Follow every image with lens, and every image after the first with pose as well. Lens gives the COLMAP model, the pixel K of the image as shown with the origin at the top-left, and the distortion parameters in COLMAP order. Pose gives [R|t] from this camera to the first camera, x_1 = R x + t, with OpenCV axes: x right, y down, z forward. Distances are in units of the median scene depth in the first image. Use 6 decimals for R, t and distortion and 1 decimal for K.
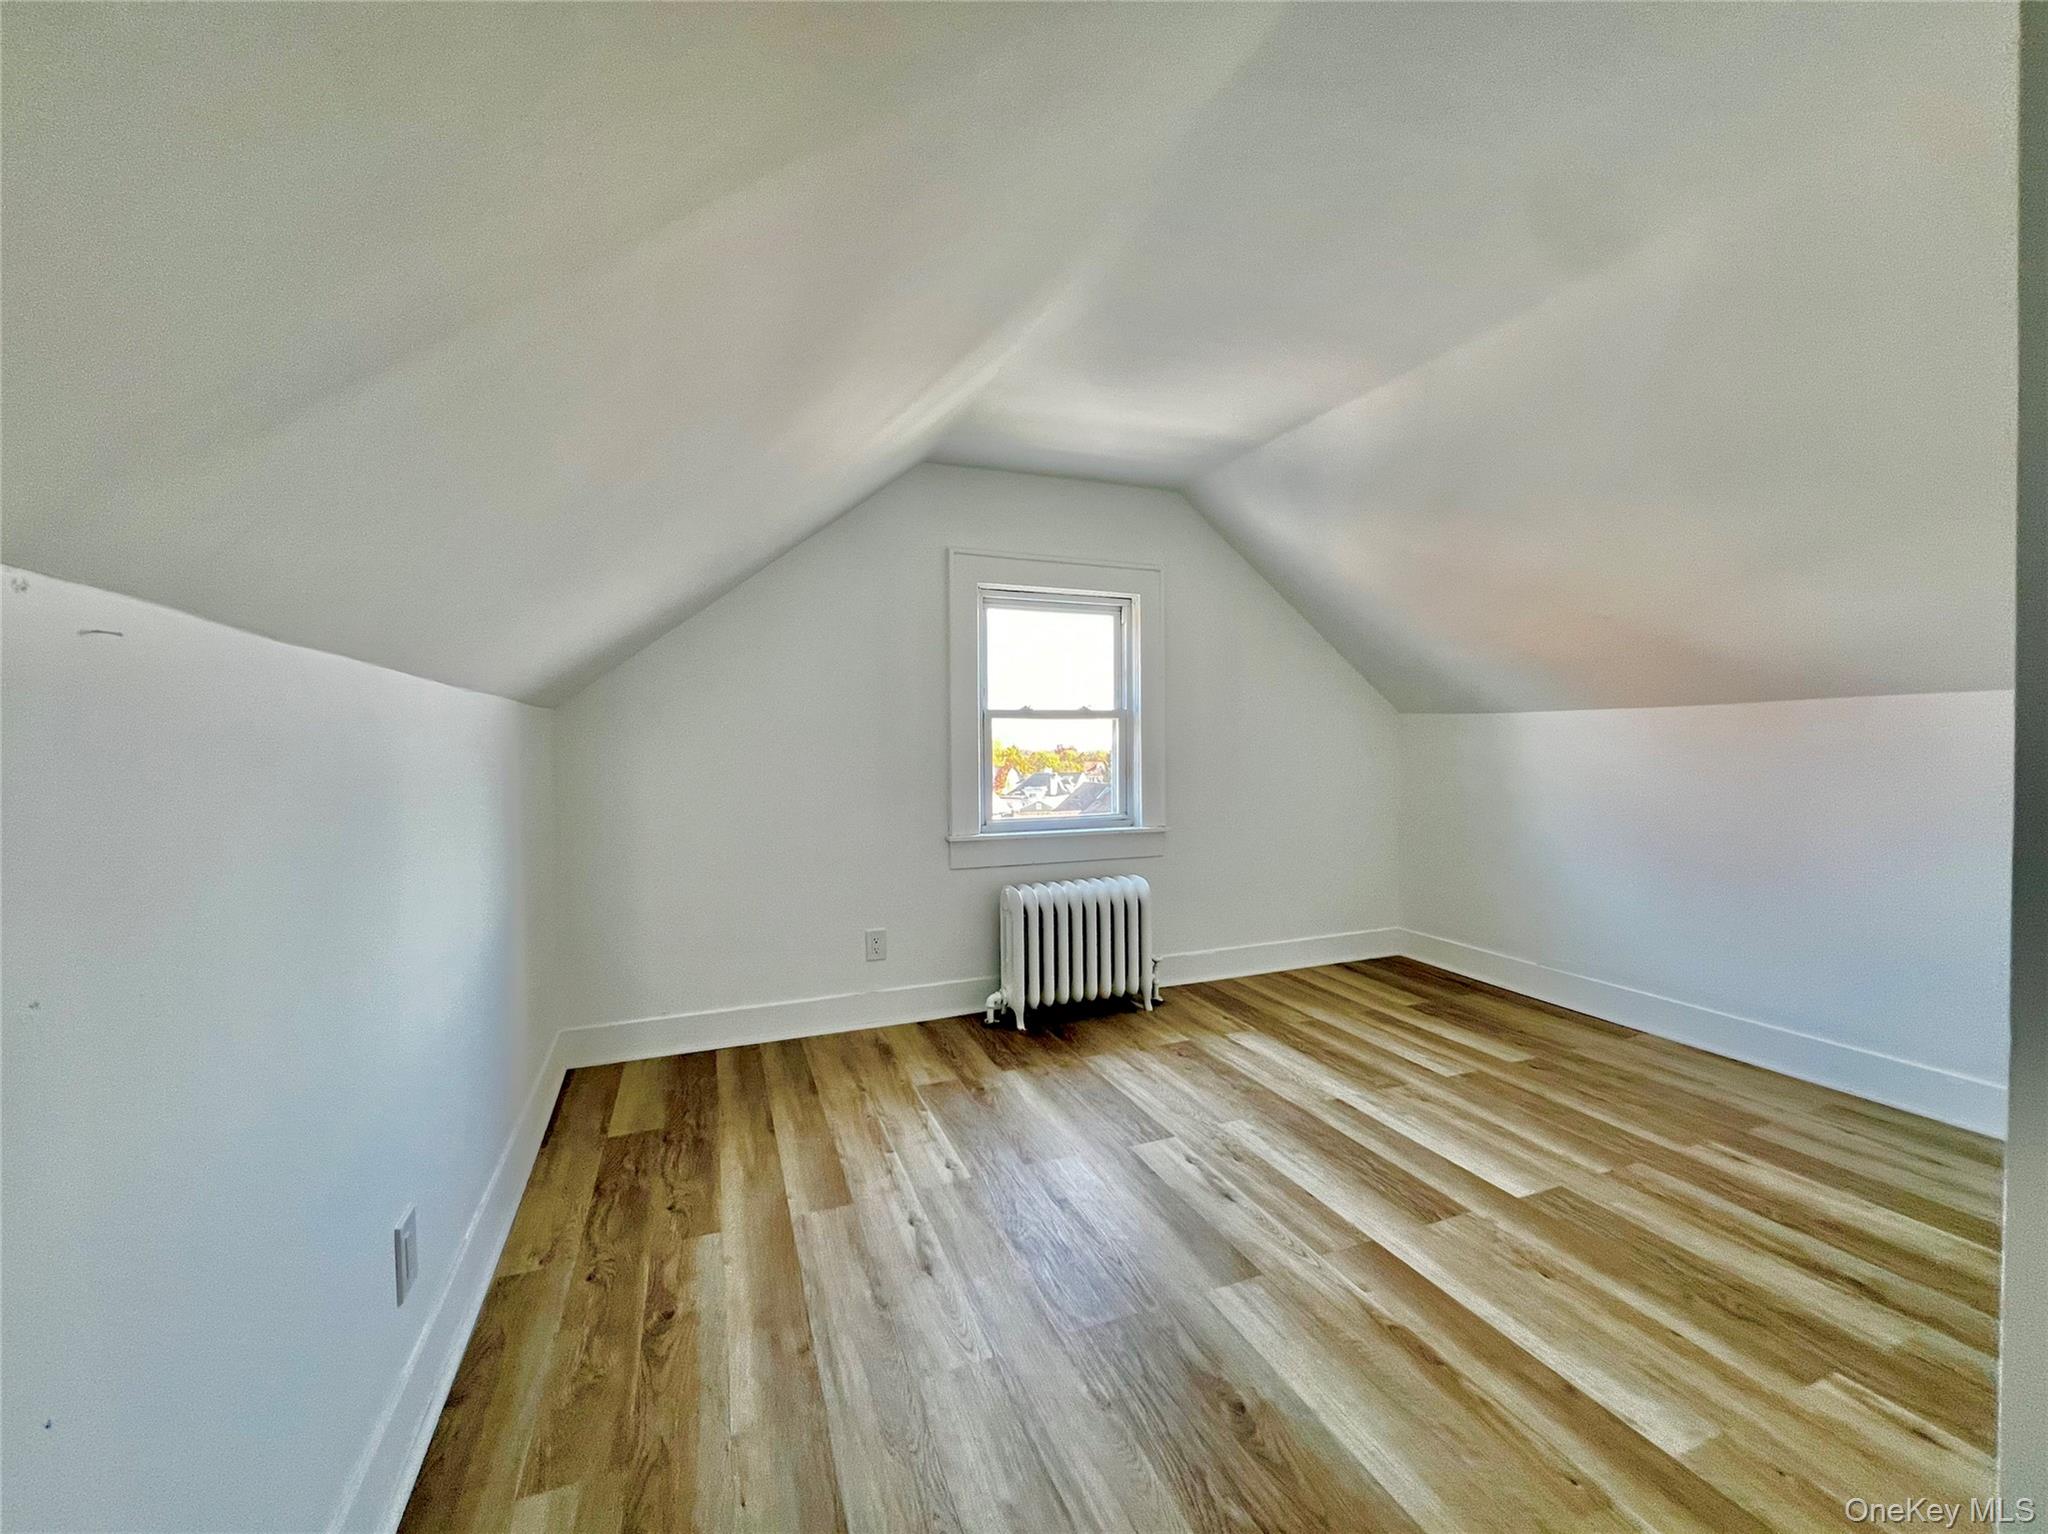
lens RADIAL K [[831.3, 0, 1024.3], [0, 831.3, 760.7], [0, 0, 1]] dist [-0.003485, 0.000926]
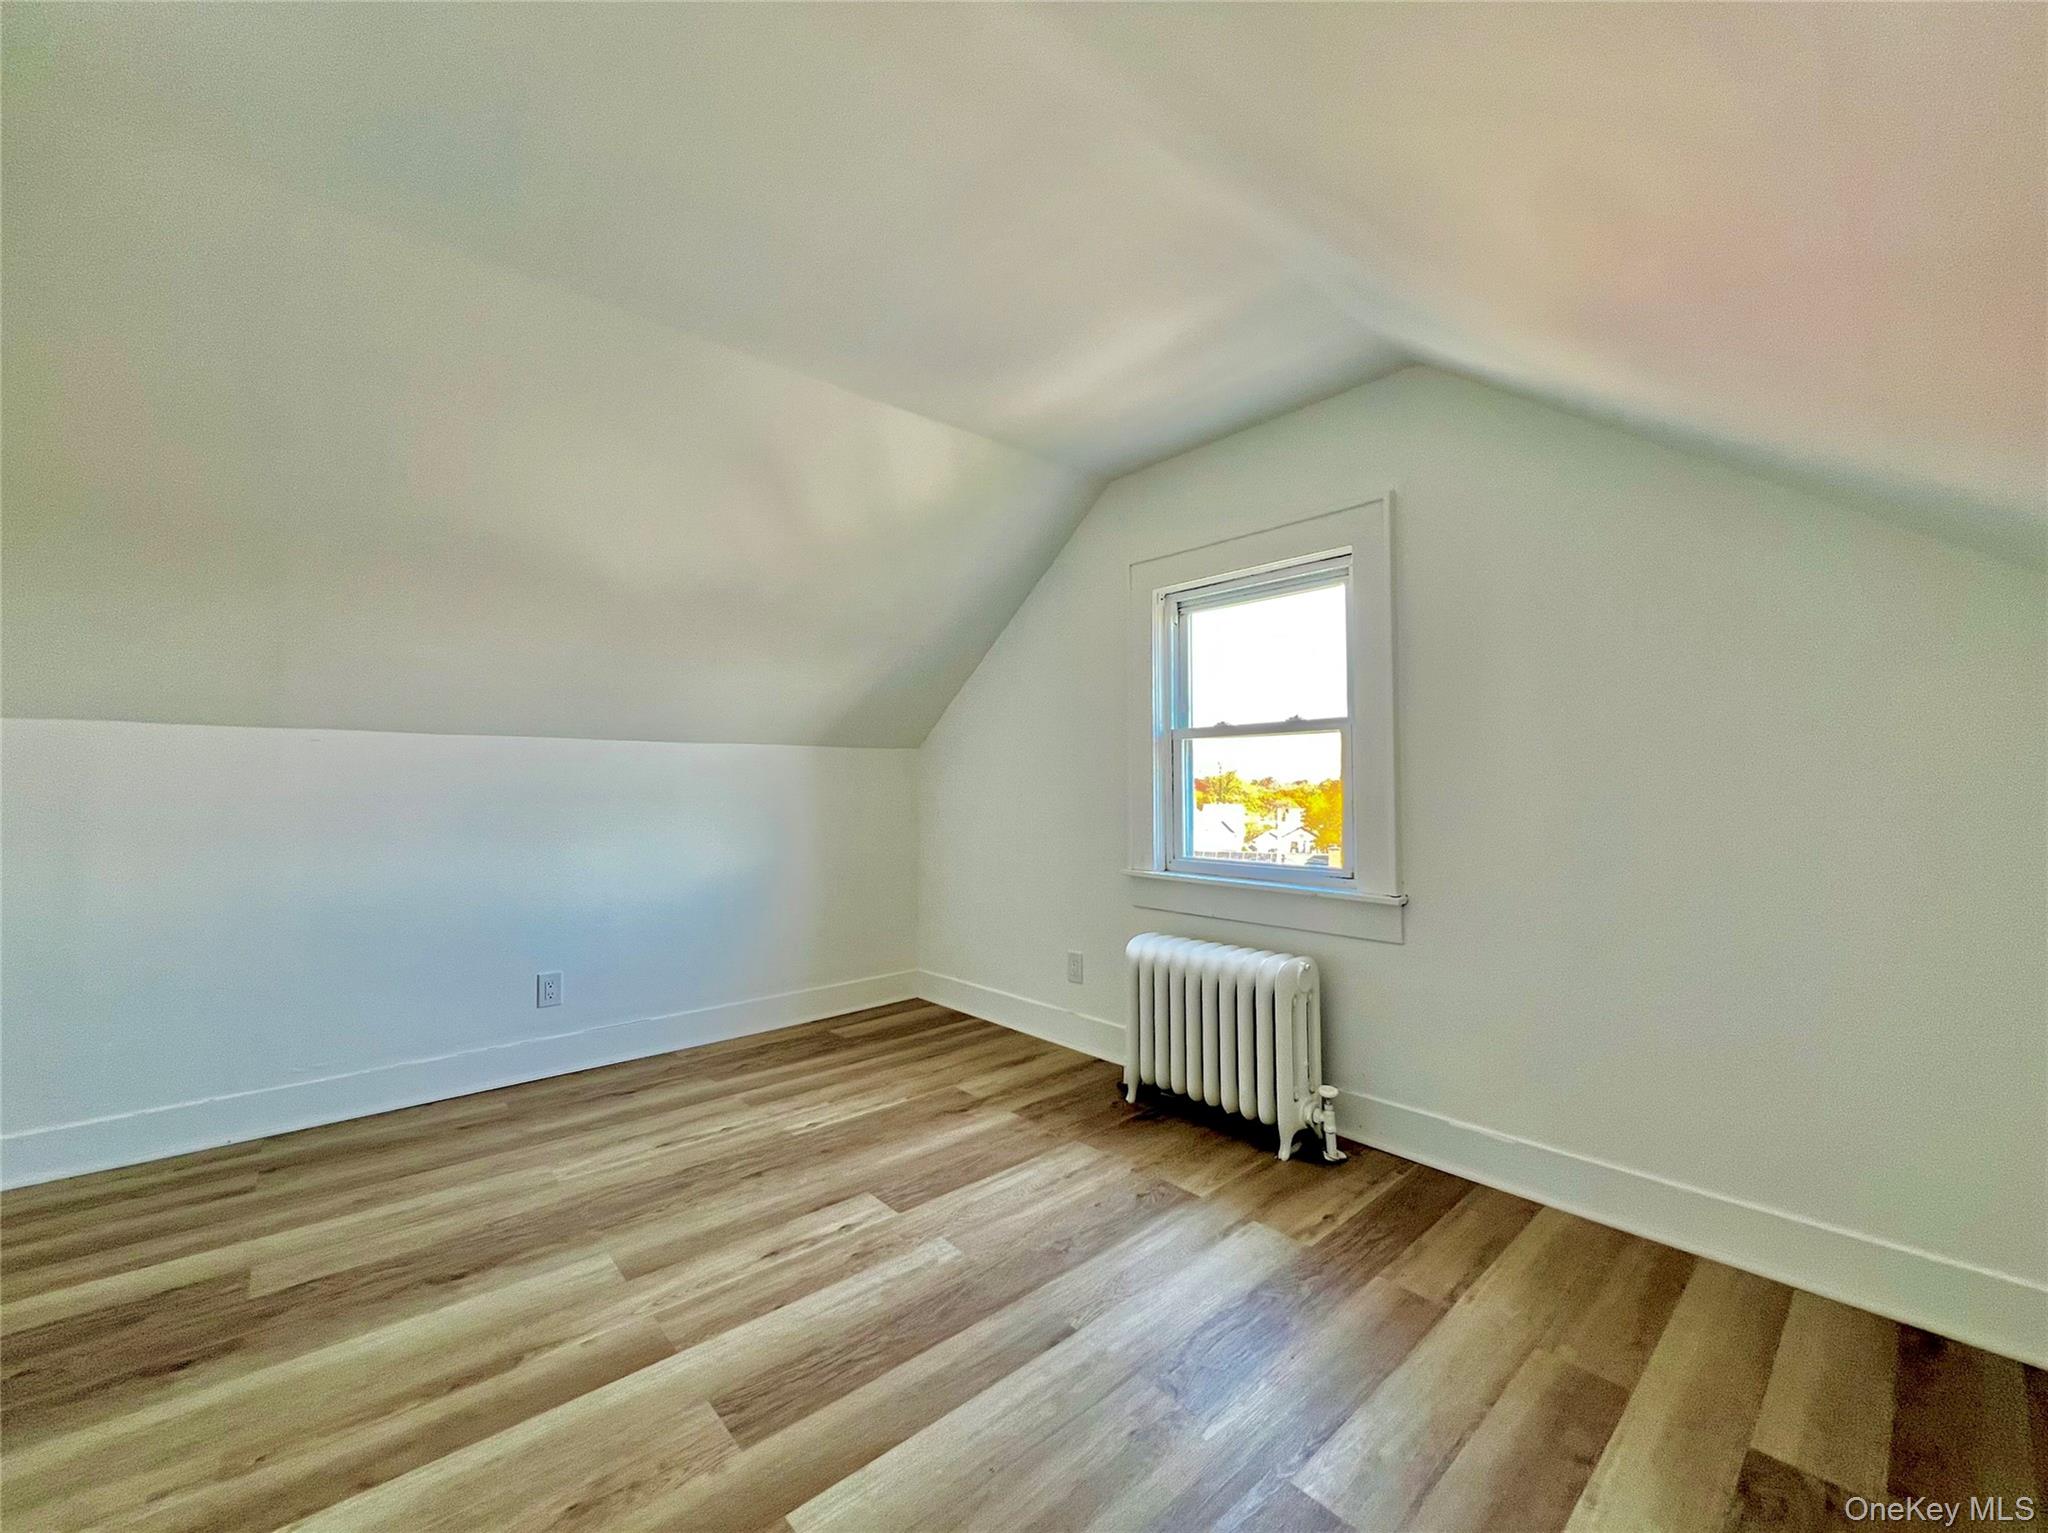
lens RADIAL K [[831.3, 0, 1026.4], [0, 831.3, 755.0], [0, 0, 1]] dist [-0.003485, 0.000926]
pose [[0.328569, -0.027894, -0.944068, 0.910535], [-0.017394, 0.999216, -0.035577, -0.002603], [0.944320, 0.028111, 0.327826, 0.704396]]
